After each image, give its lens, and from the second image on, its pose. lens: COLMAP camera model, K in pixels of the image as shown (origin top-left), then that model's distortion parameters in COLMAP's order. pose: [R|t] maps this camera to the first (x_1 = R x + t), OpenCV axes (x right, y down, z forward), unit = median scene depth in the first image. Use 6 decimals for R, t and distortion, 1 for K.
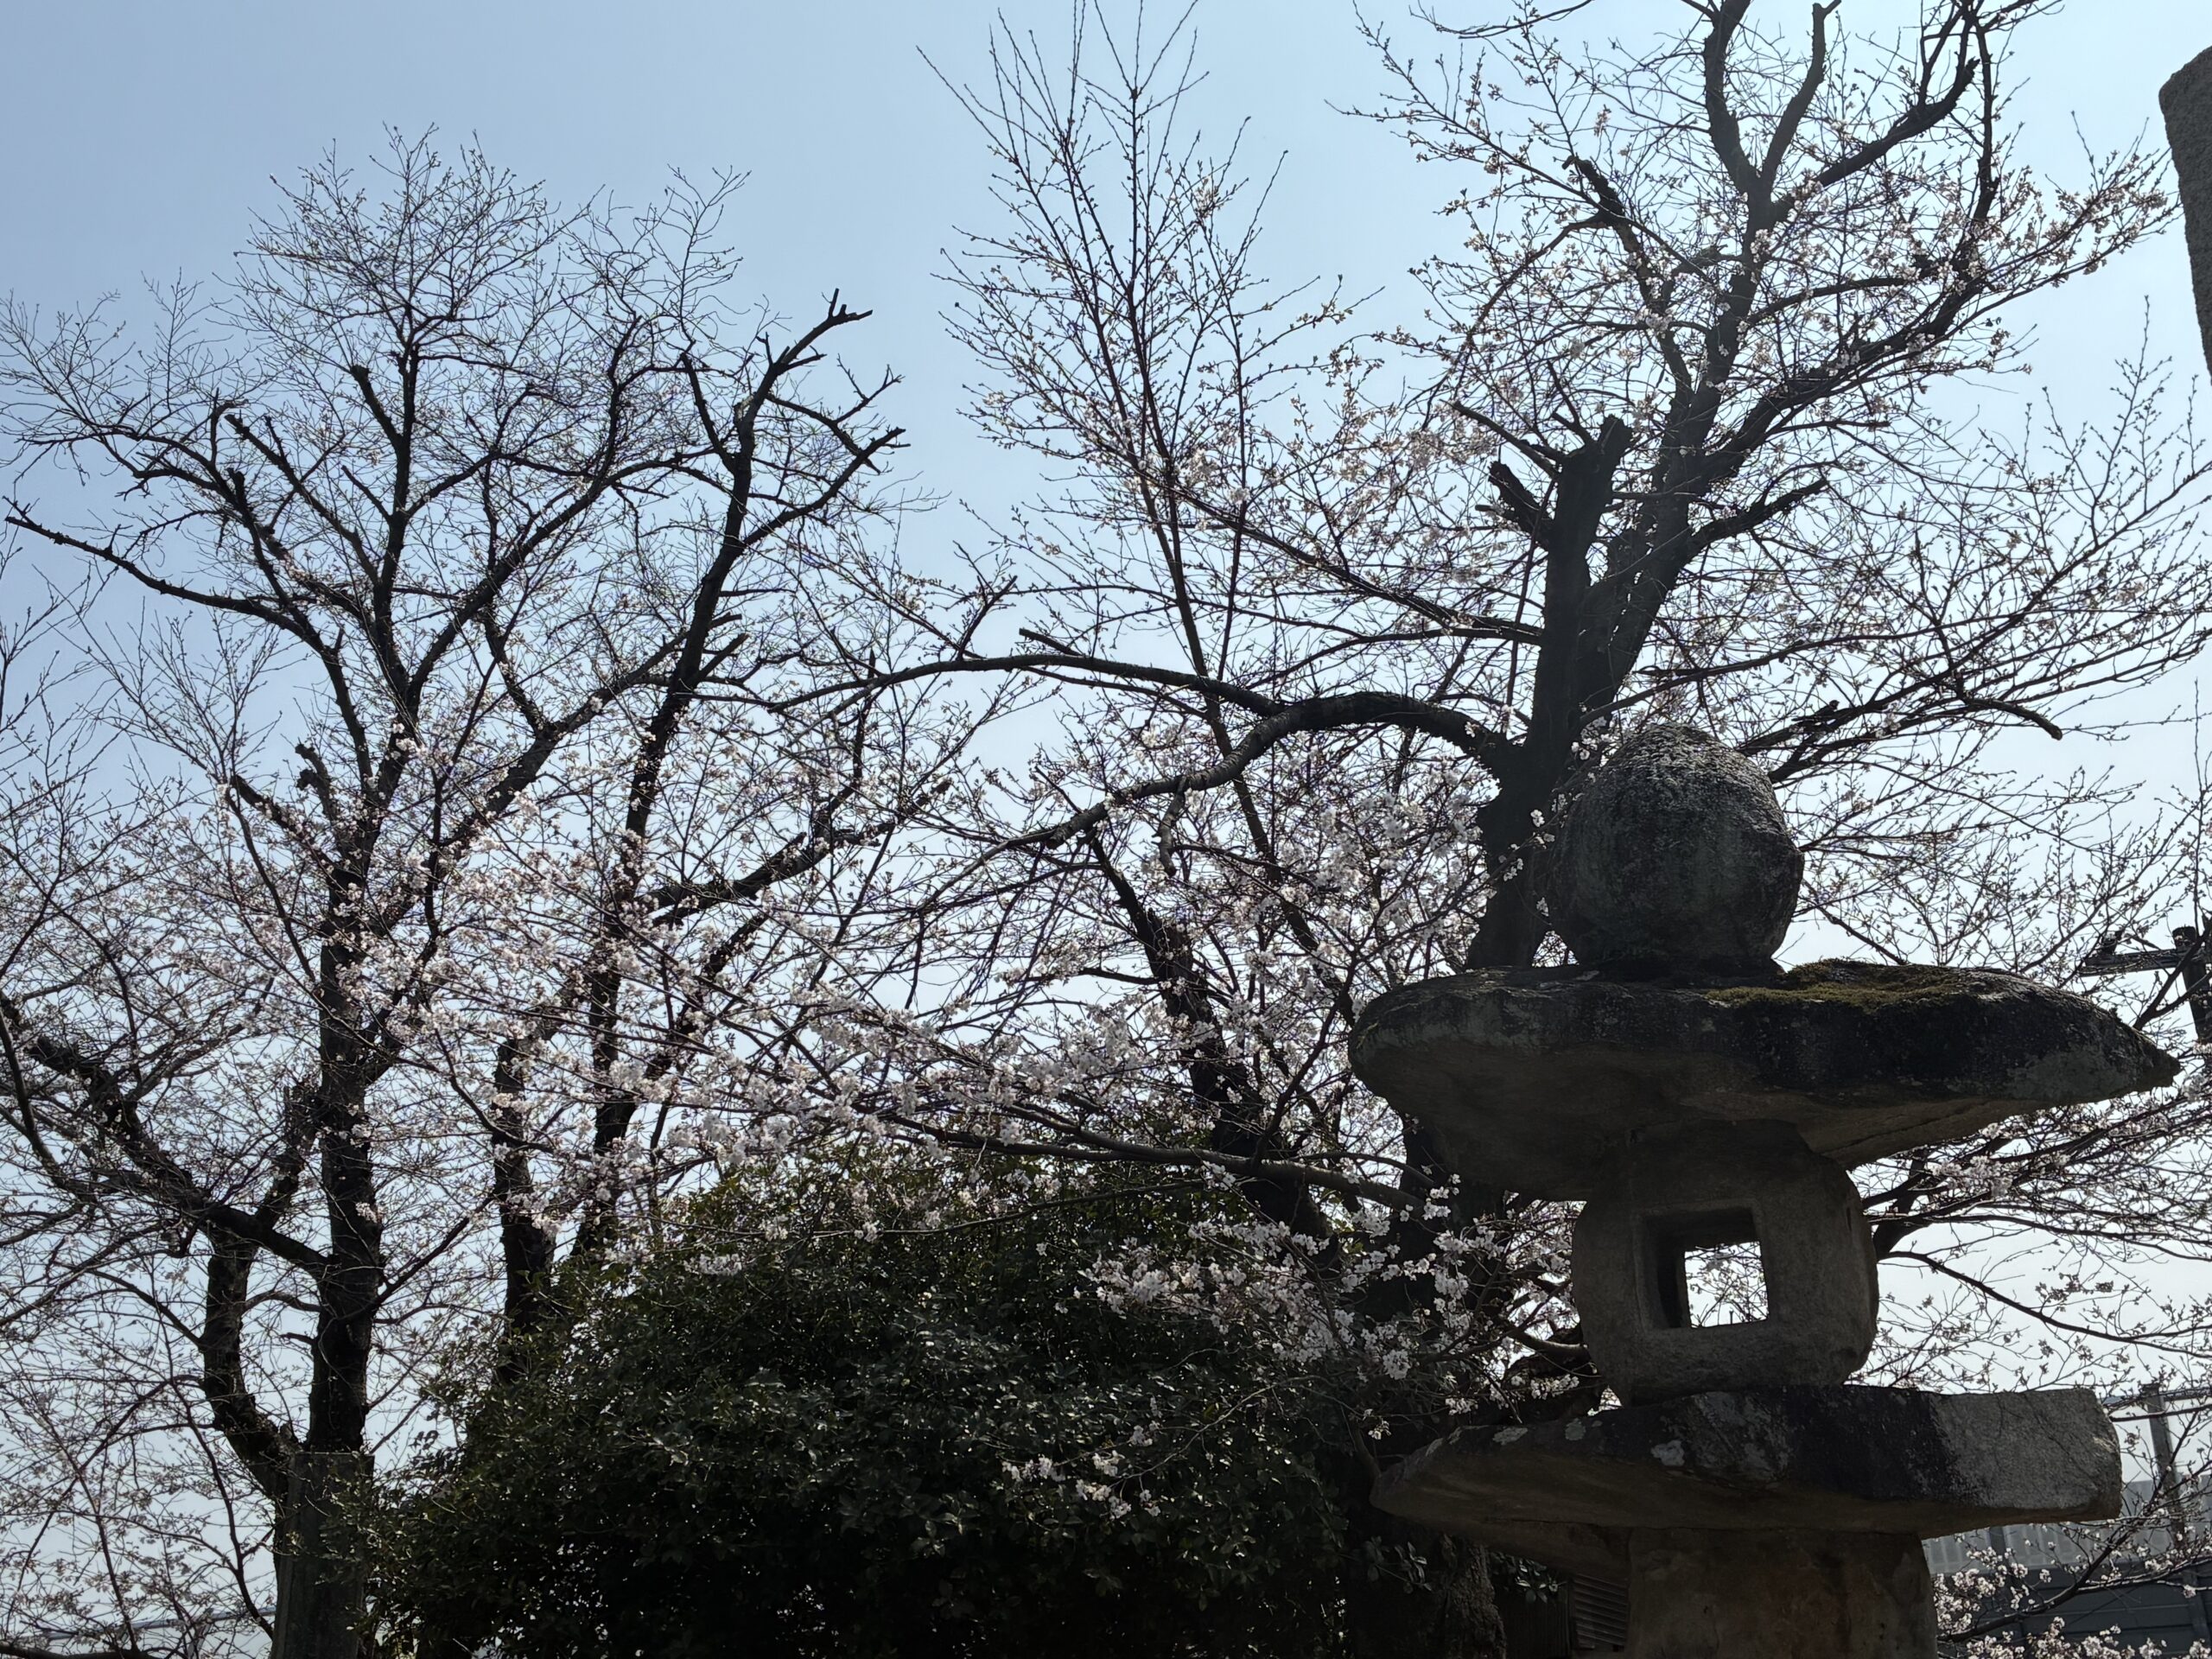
lens RADIAL K [[2336.0, 0, 1107.9], [0, 2336.0, 828.2], [0, 0, 1]] dist [0.099424, -0.212713]
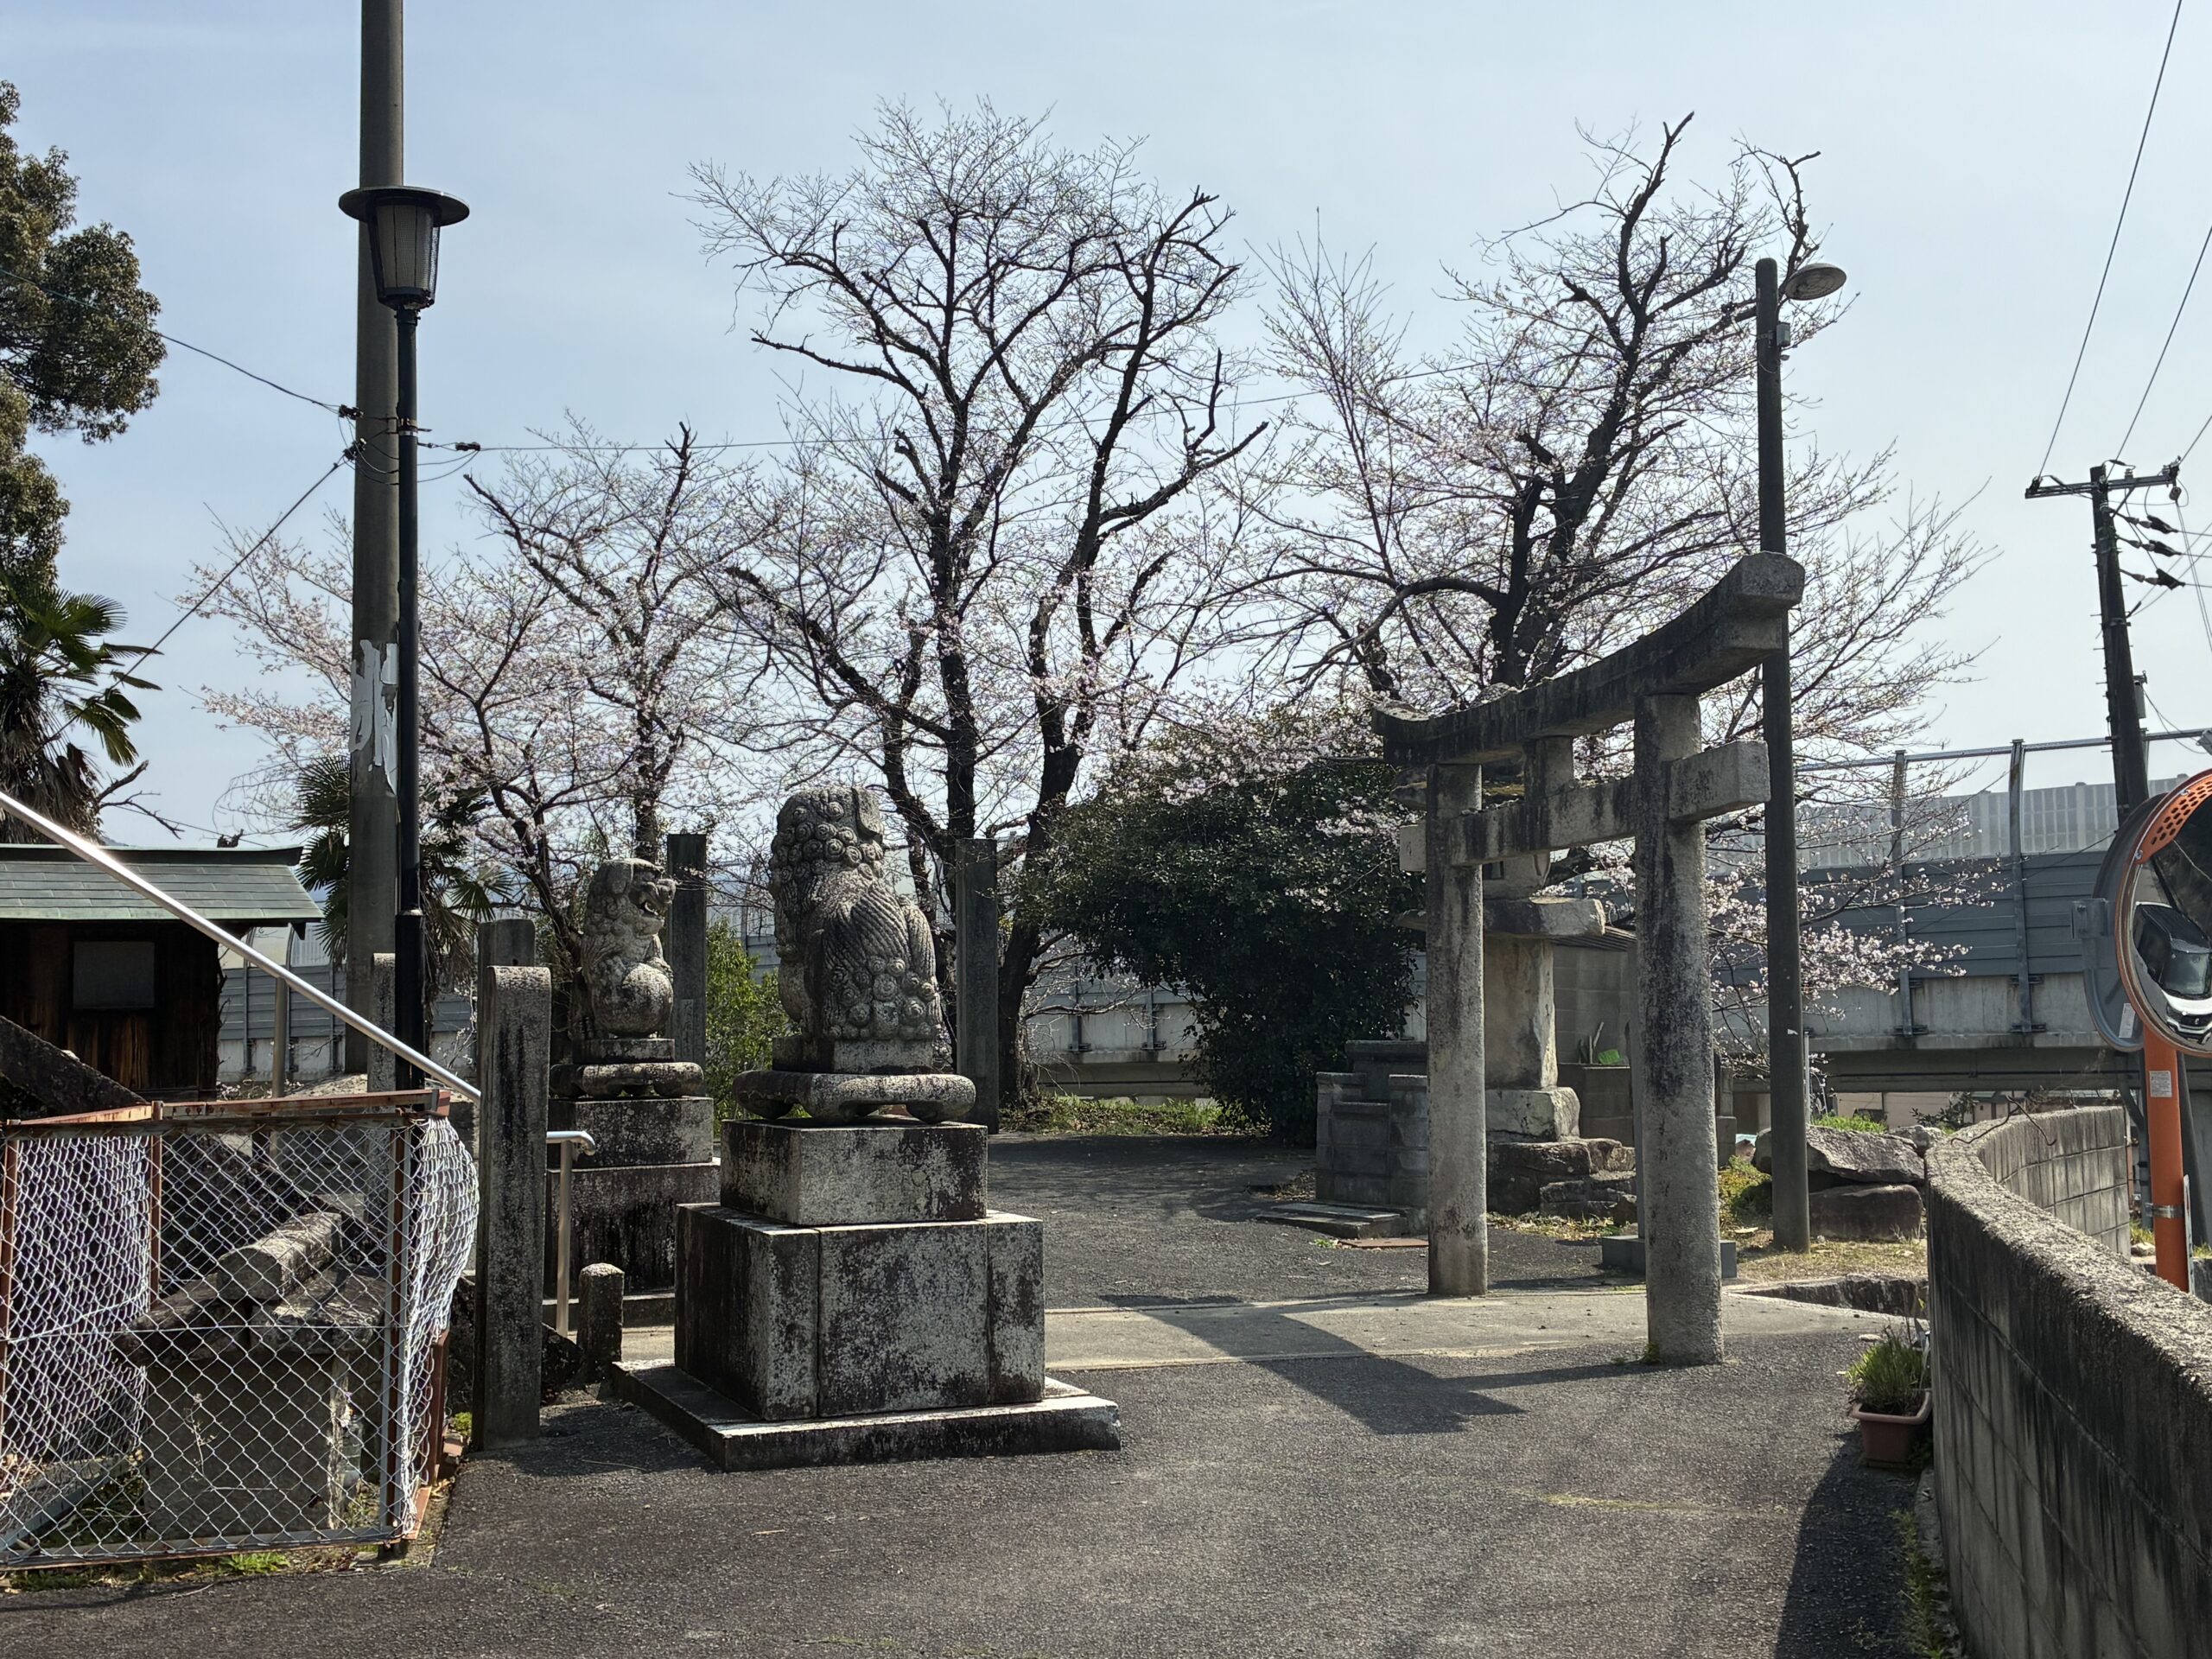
lens RADIAL K [[2348.0, 0, 1099.2], [0, 2348.0, 787.9], [0, 0, 1]] dist [0.206965, -0.881852]
pose [[0.988918, 0.003630, -0.148417, 0.070516], [0.041237, 0.953645, 0.298094, -0.324257], [0.142620, -0.300911, 0.942927, -0.767118]]
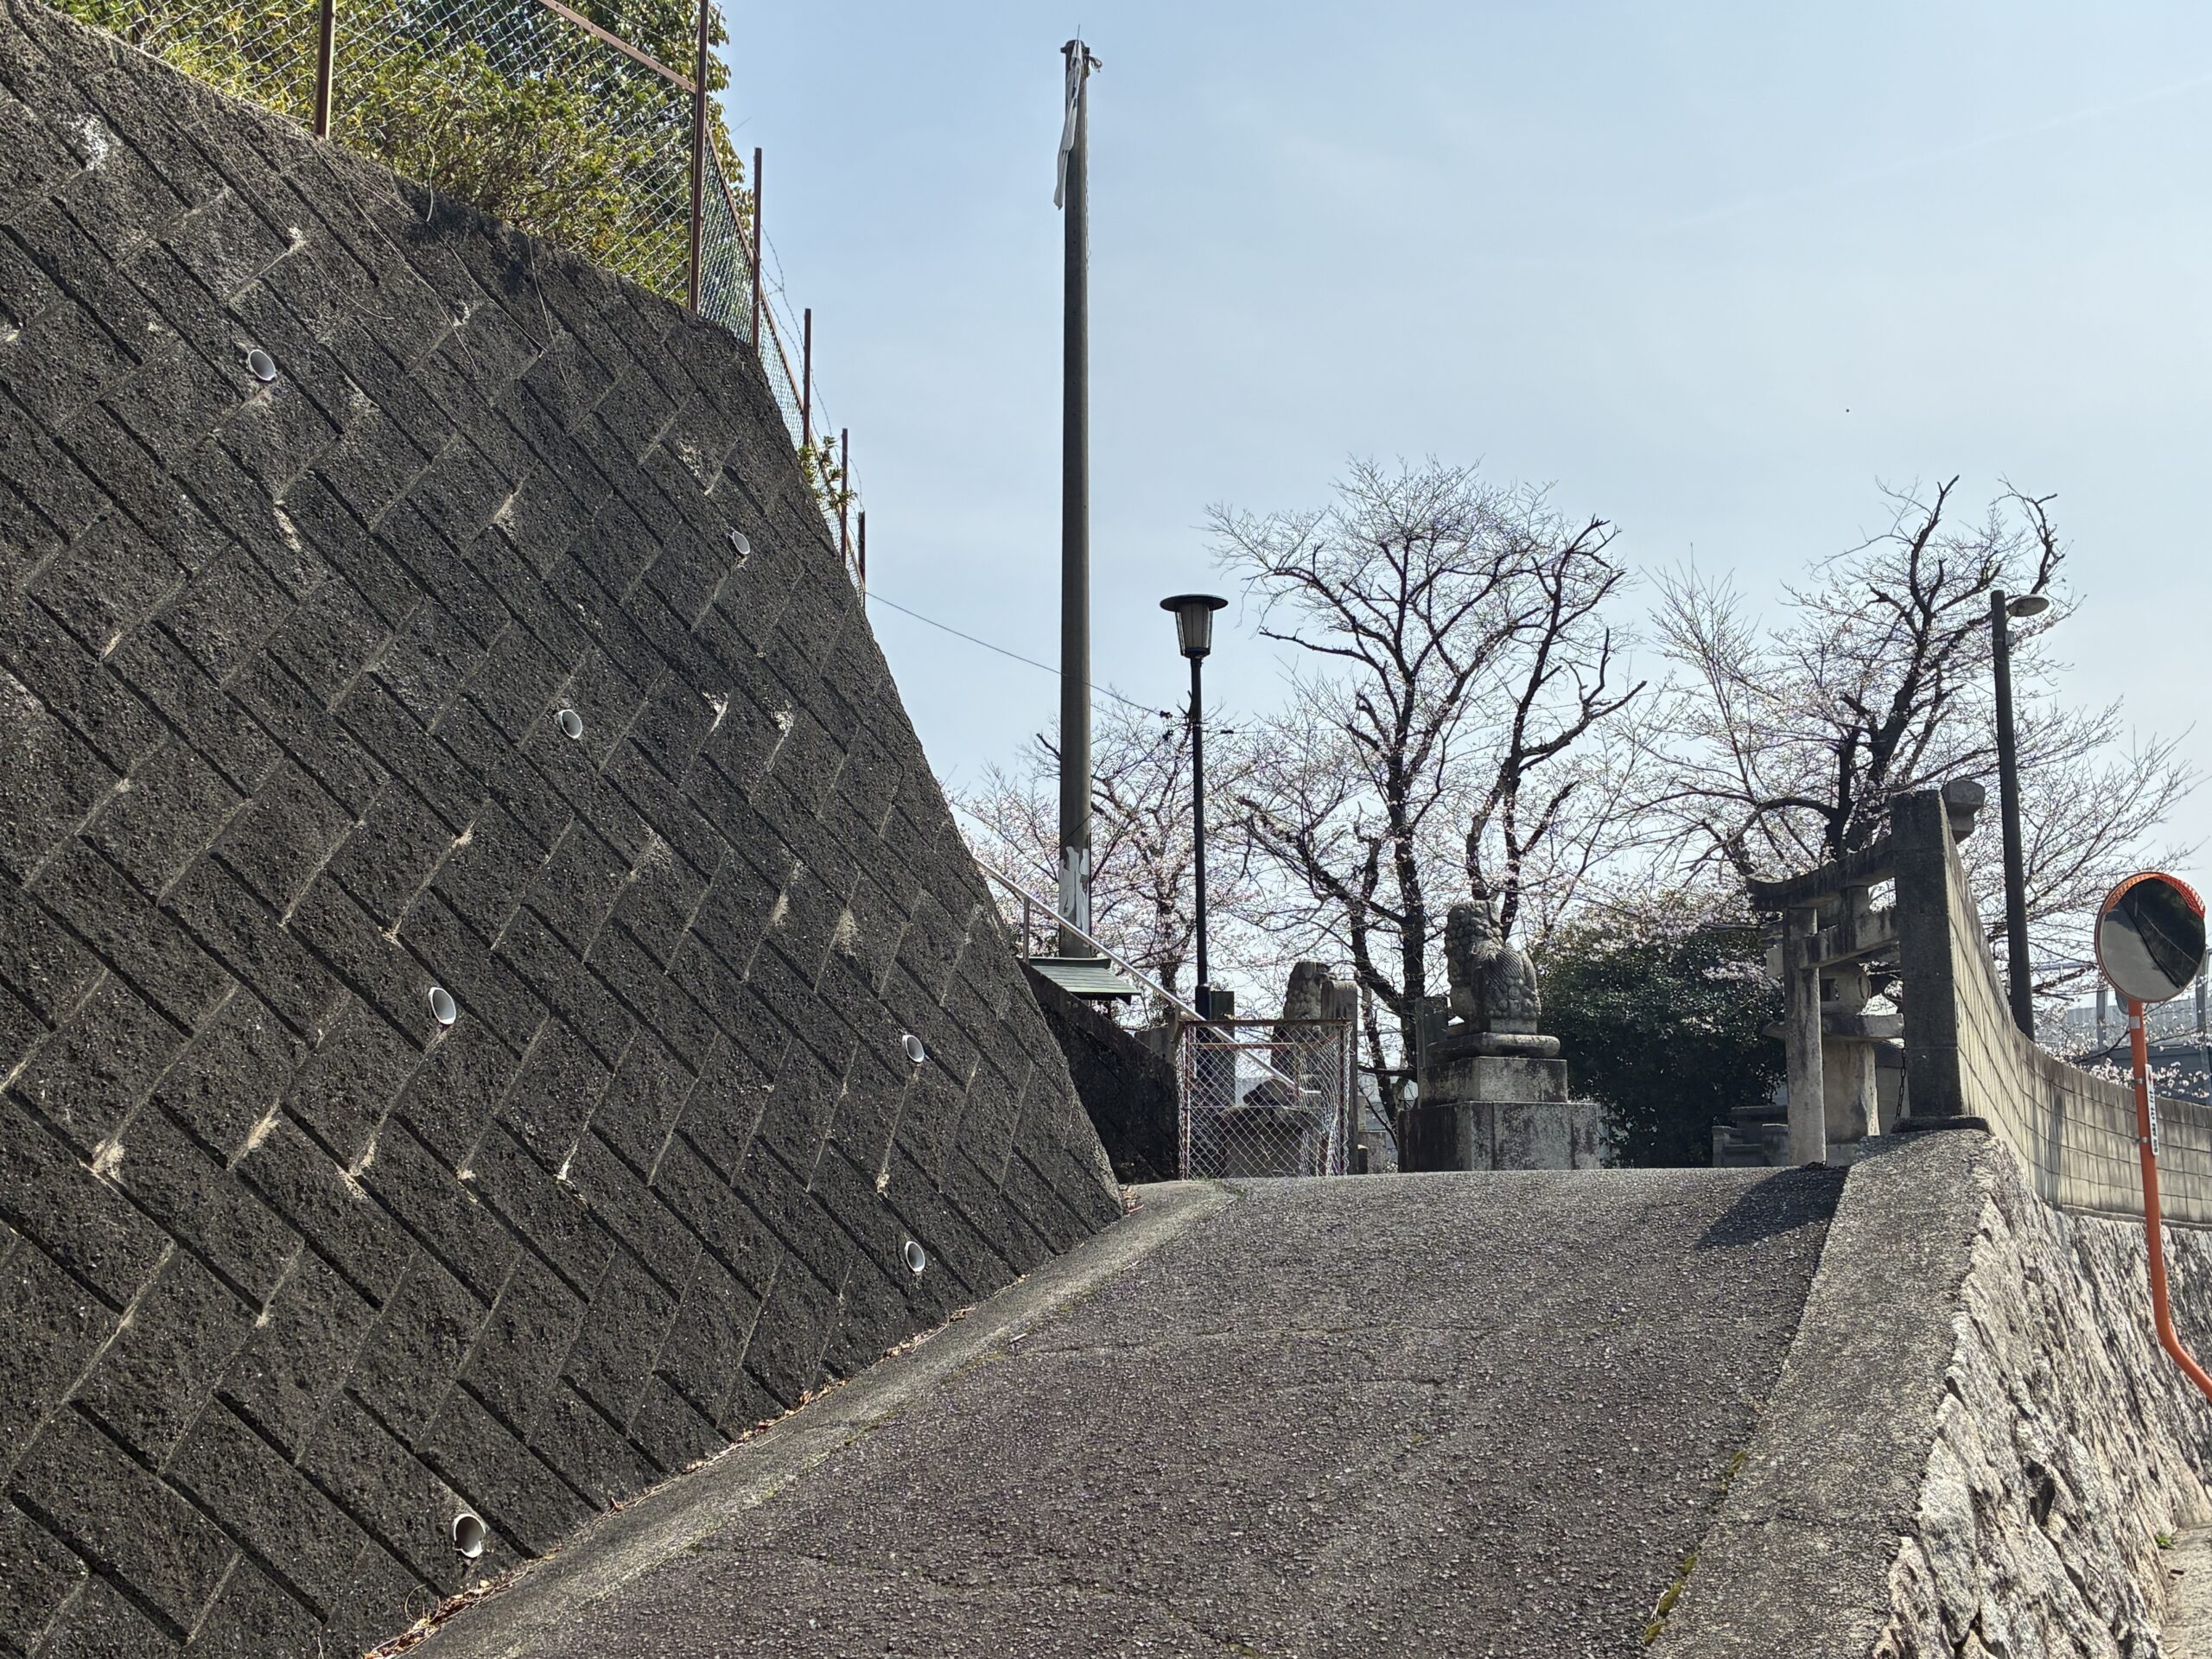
lens RADIAL K [[2348.0, 0, 1099.2], [0, 2348.0, 787.9], [0, 0, 1]] dist [0.206965, -0.881852]
pose [[0.958278, -0.024229, -0.284809, 0.075947], [0.082575, 0.977383, 0.194690, -0.455535], [0.273650, -0.210085, 0.938605, -1.381835]]
